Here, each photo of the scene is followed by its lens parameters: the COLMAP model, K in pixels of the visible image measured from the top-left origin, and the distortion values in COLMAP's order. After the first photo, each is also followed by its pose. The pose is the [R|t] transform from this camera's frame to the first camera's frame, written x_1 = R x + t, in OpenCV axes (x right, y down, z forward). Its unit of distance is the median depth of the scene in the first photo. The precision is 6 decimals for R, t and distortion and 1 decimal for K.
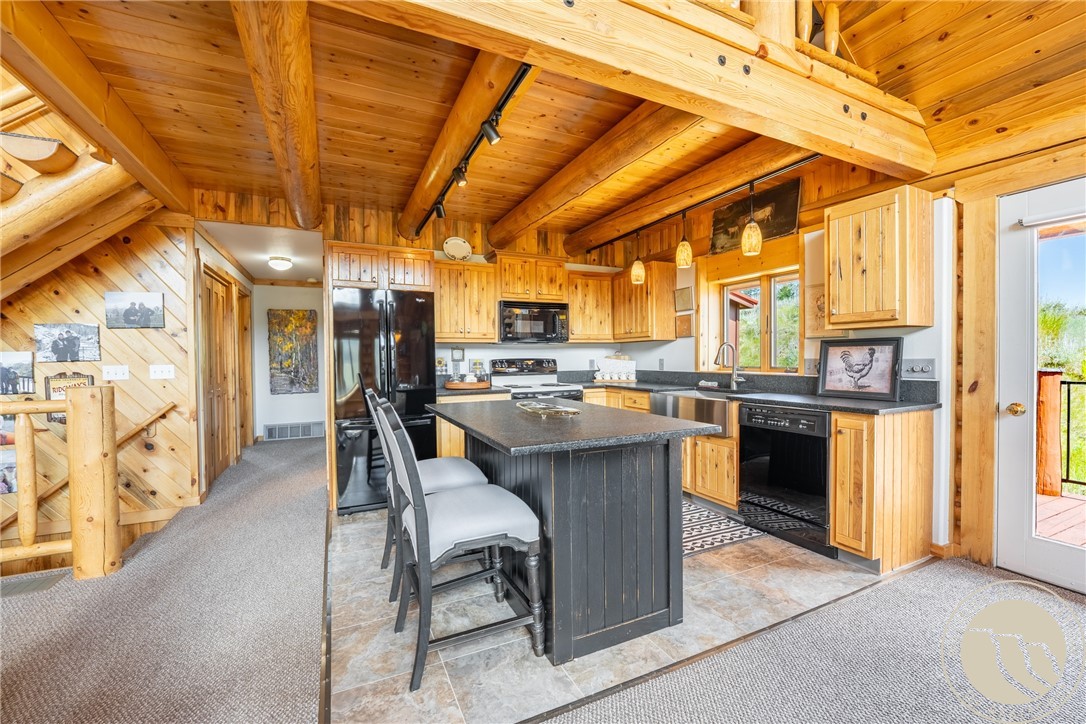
lens RADIAL K [[445.6, 0, 535.5], [0, 445.6, 363.7], [0, 0, 1]] dist [-0.018925, 0.001482]
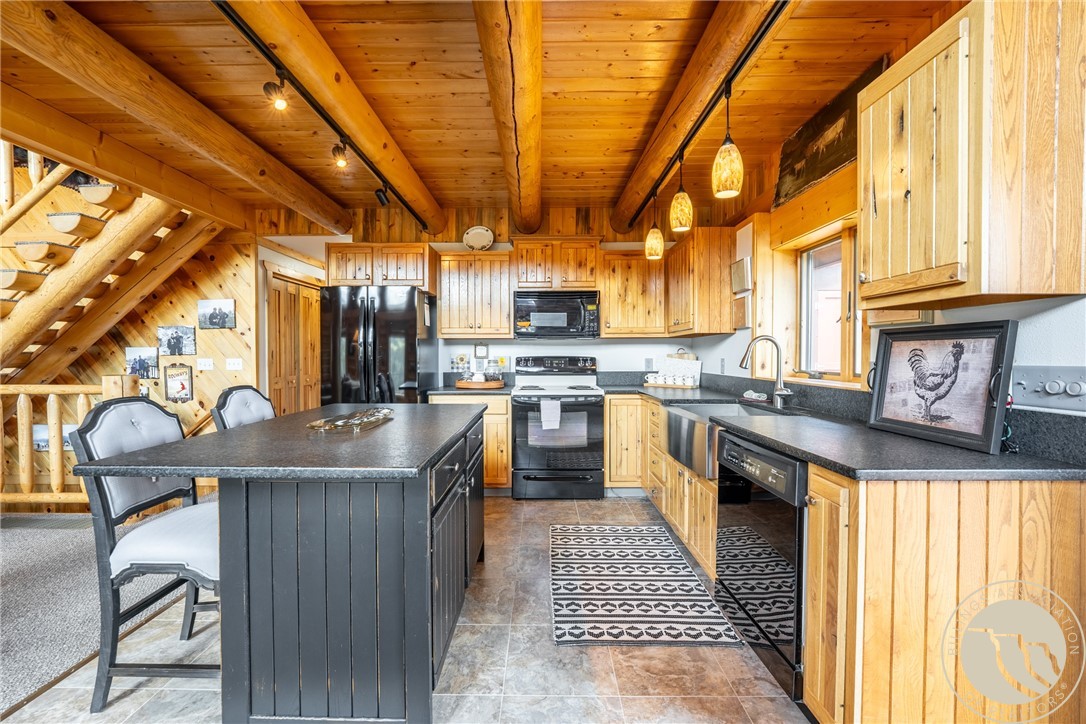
lens RADIAL K [[445.6, 0, 532.1], [0, 445.6, 362.7], [0, 0, 1]] dist [-0.018925, 0.001482]
pose [[0.899476, 0.016700, -0.436651, 0.431673], [-0.014269, 0.999859, 0.008847, -0.008331], [0.436737, -0.001727, 0.899588, 0.262340]]
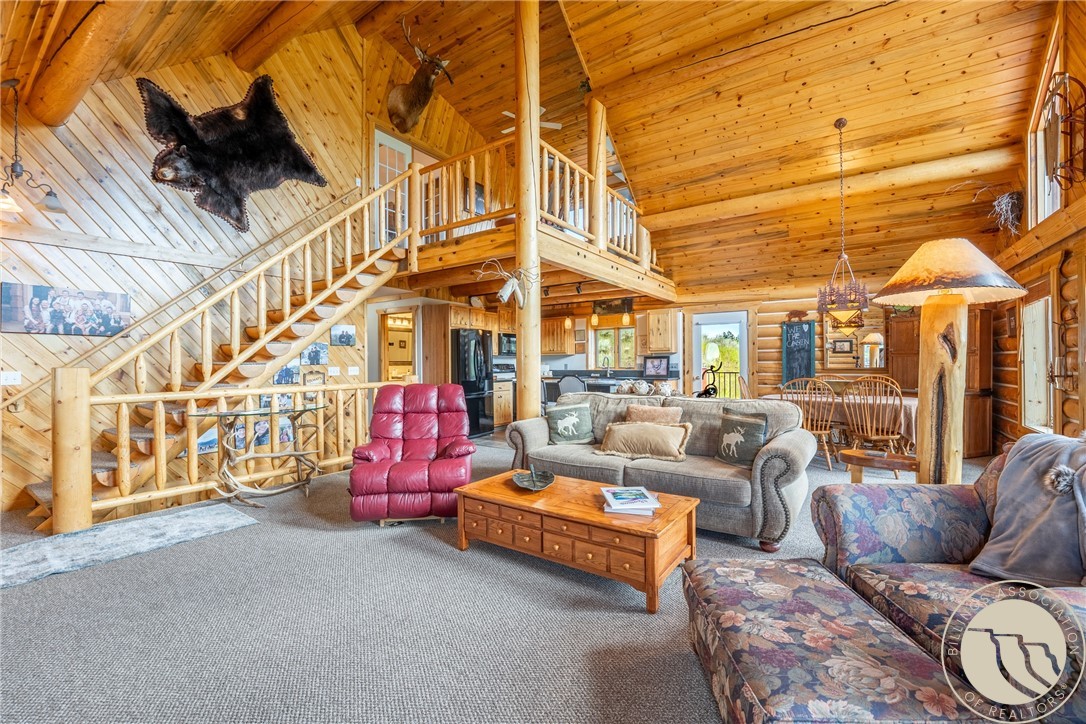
lens RADIAL K [[445.6, 0, 538.6], [0, 445.6, 362.9], [0, 0, 1]] dist [-0.018925, 0.001482]
pose [[0.866698, 0.001111, 0.498833, -1.103662], [0.008023, 0.999837, -0.016166, 0.021436], [-0.498769, 0.018013, 0.866548, -0.897685]]
